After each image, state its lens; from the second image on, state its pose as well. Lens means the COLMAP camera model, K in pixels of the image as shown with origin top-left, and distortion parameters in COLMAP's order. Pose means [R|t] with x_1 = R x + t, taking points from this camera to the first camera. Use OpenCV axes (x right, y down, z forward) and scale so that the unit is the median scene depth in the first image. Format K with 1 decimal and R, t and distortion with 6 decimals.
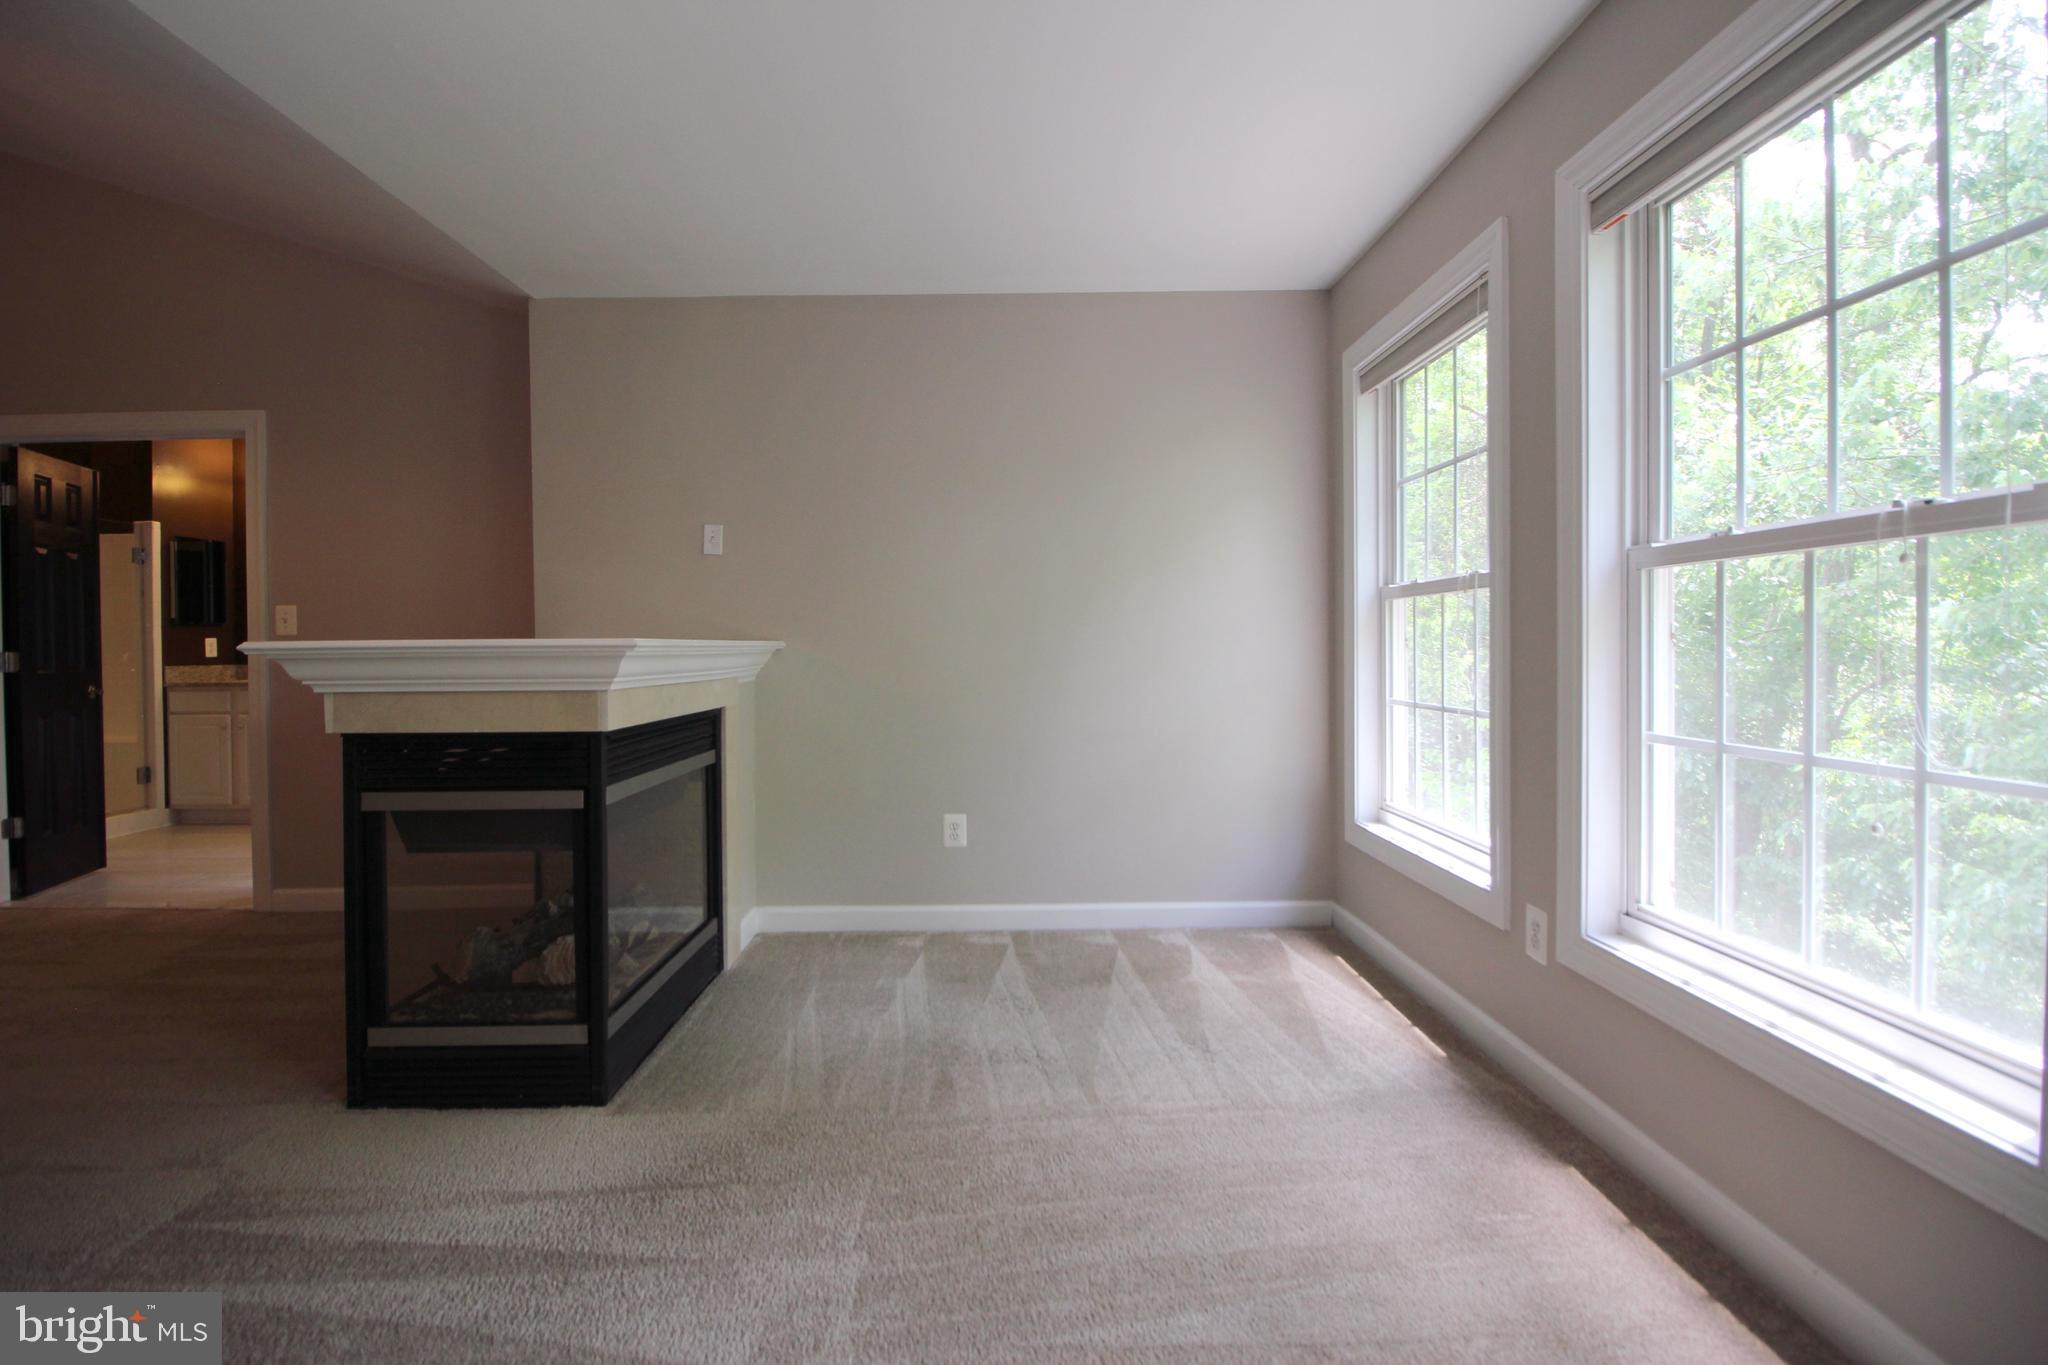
lens RADIAL K [[944.5, 0, 1012.6], [0, 944.5, 662.8], [0, 0, 1]] dist [-0.001457, -0.012891]
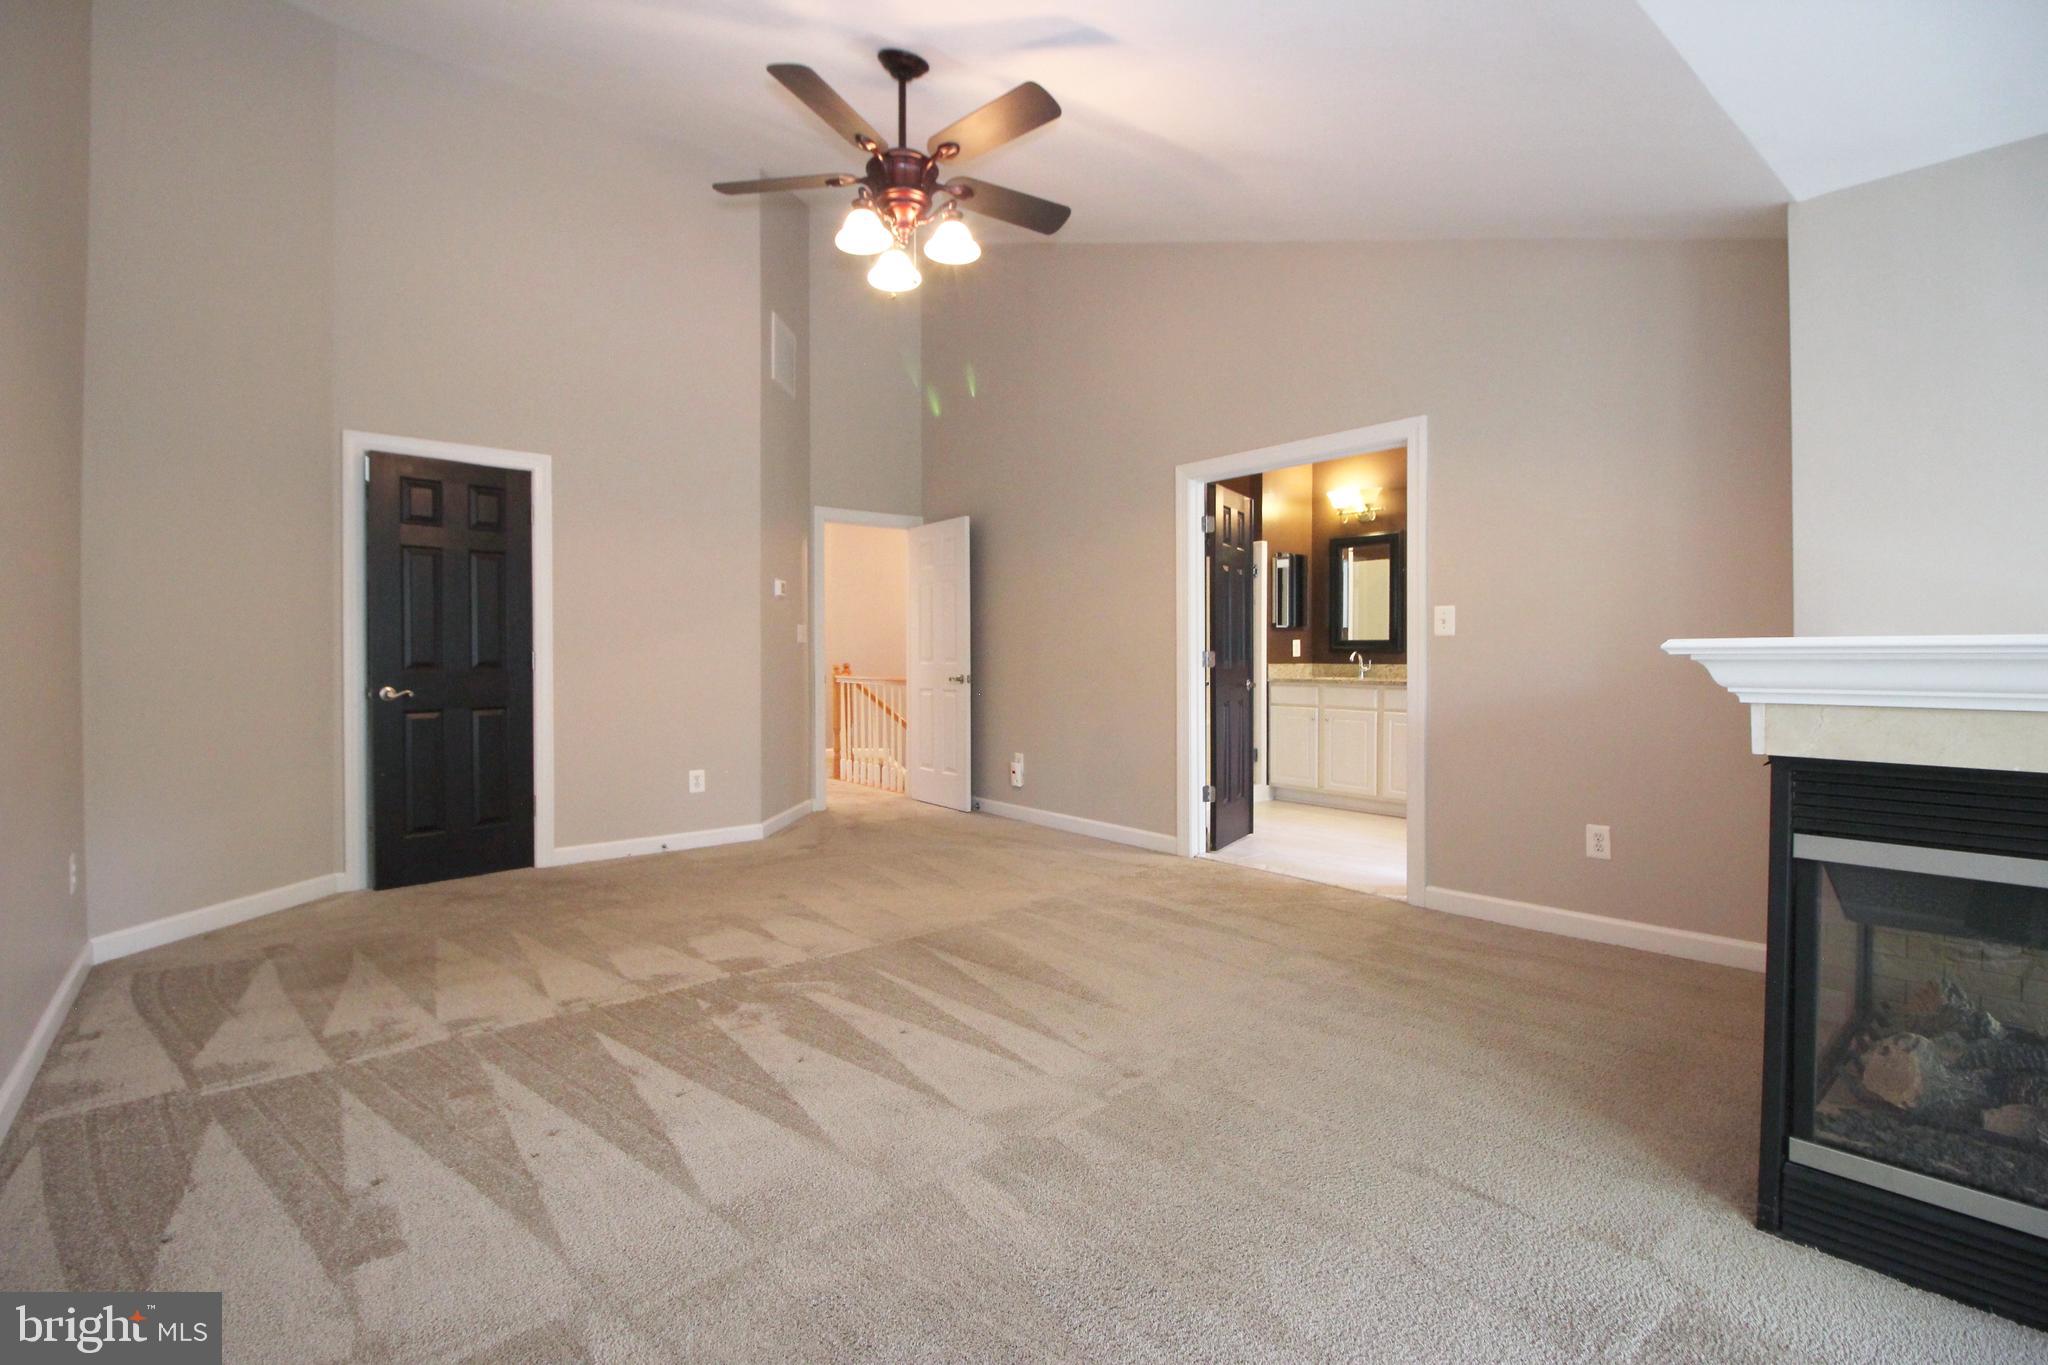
lens RADIAL K [[944.5, 0, 1012.6], [0, 944.5, 662.8], [0, 0, 1]] dist [-0.001457, -0.012891]
pose [[0.628109, 0.014065, -0.777998, -0.279189], [-0.016142, 0.999857, 0.005044, 0.002212], [0.777958, 0.009390, 0.628246, 0.007252]]
